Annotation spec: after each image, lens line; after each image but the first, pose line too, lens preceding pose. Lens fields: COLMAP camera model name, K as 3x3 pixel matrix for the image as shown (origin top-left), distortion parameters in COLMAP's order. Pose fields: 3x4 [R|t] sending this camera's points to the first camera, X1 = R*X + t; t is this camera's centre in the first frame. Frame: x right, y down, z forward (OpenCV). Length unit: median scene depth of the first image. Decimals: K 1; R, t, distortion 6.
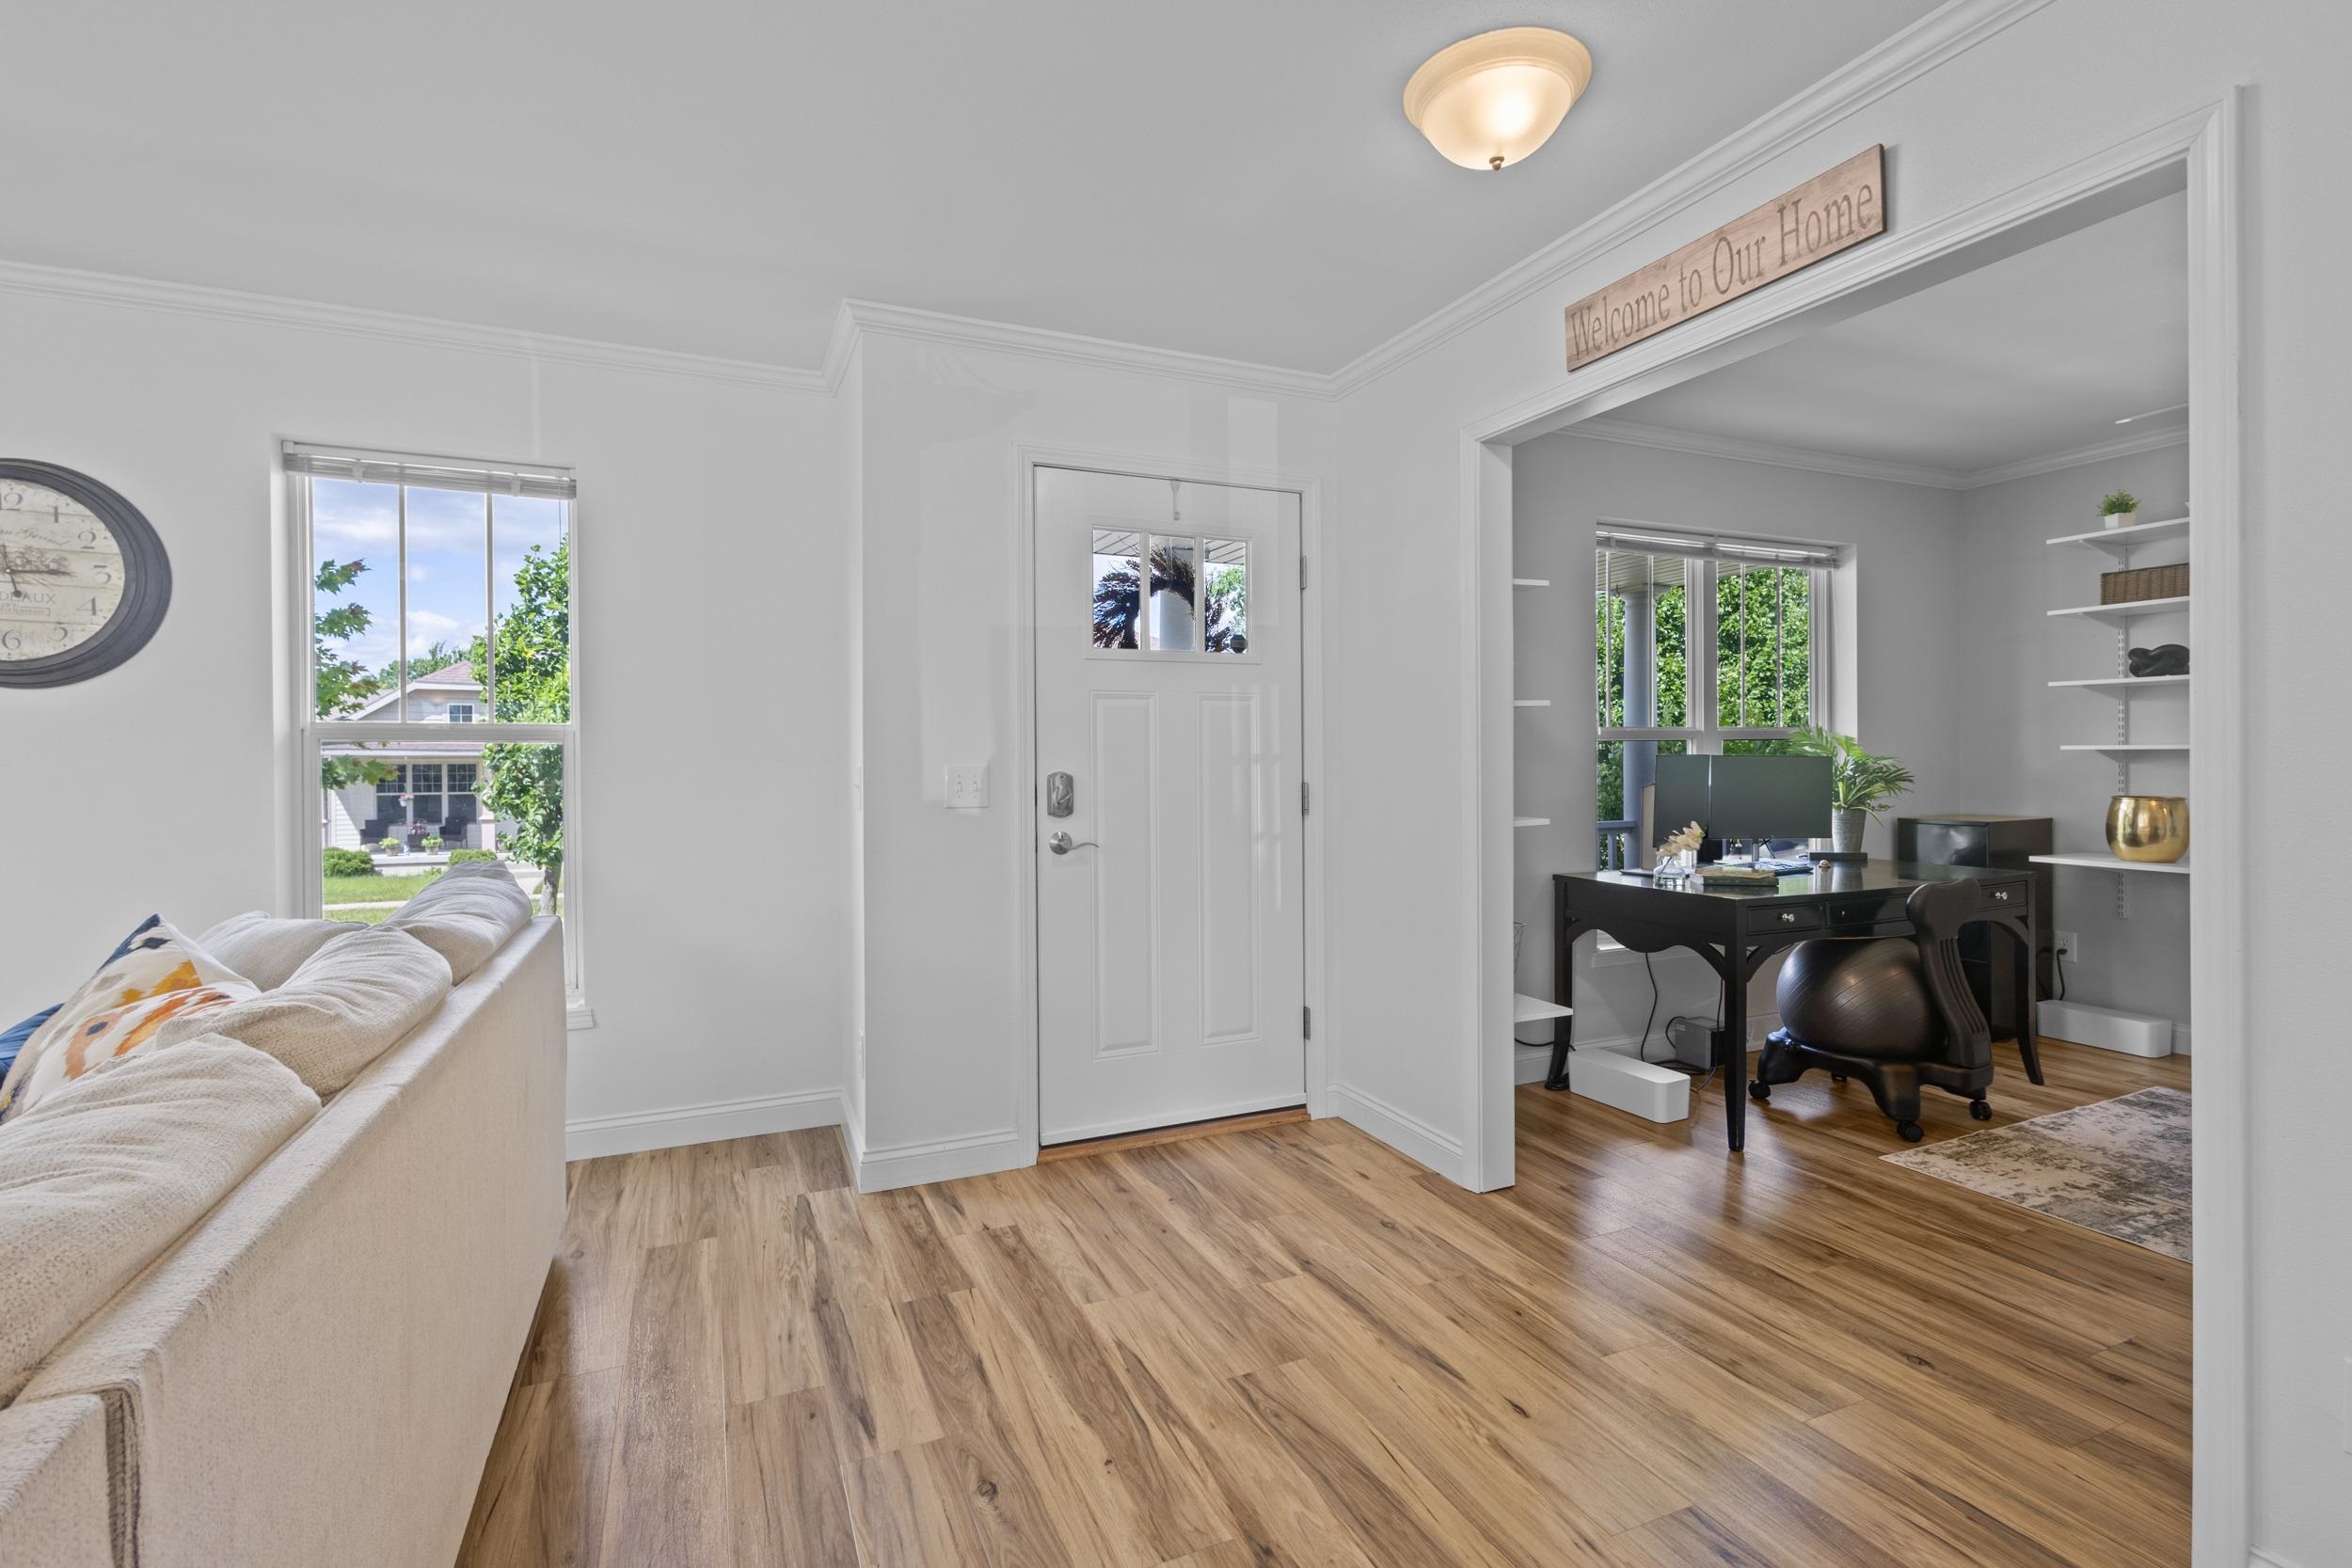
lens RADIAL K [[1082.1, 0, 1166.3], [0, 1082.1, 771.8], [0, 0, 1]] dist [0.017082, -0.006476]
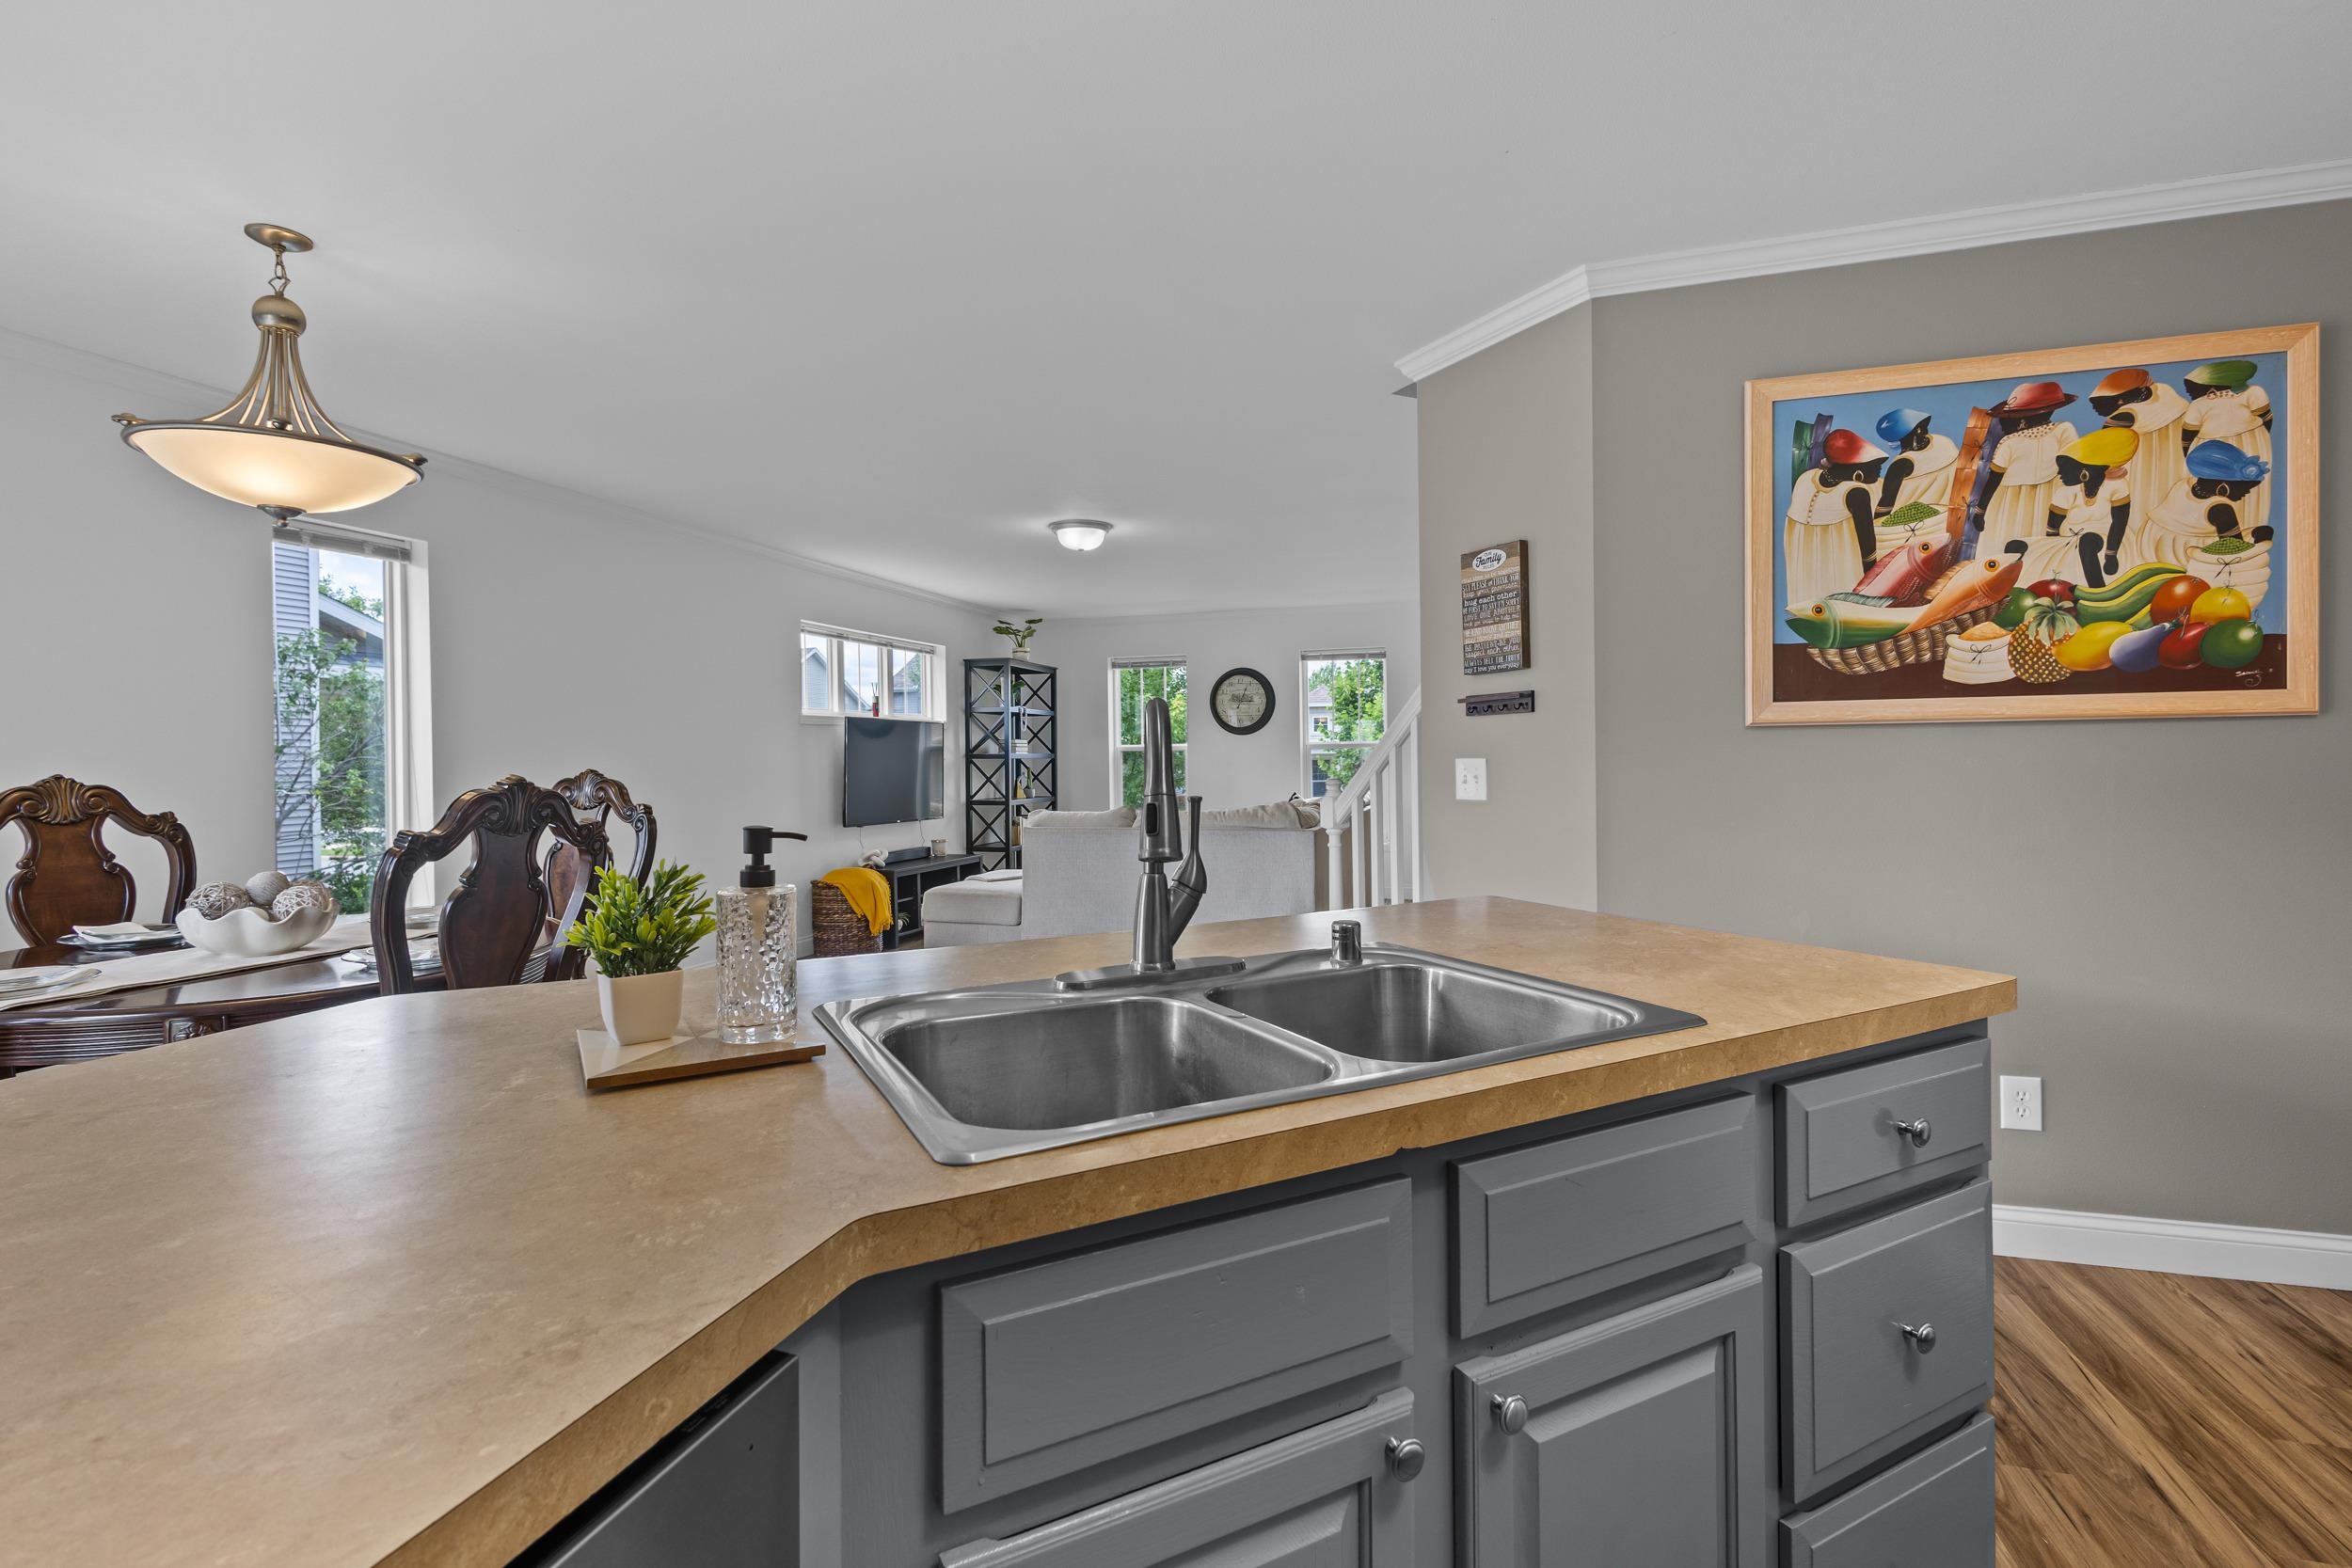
lens RADIAL K [[1060.9, 0, 1188.3], [0, 1060.9, 754.7], [0, 0, 1]] dist [-0.000048, -0.000164]
pose [[0.769709, -0.008462, -0.638339, 0.748375], [0.002140, 0.999941, -0.010675, 0.020628], [0.638391, 0.006850, 0.769681, -1.313036]]
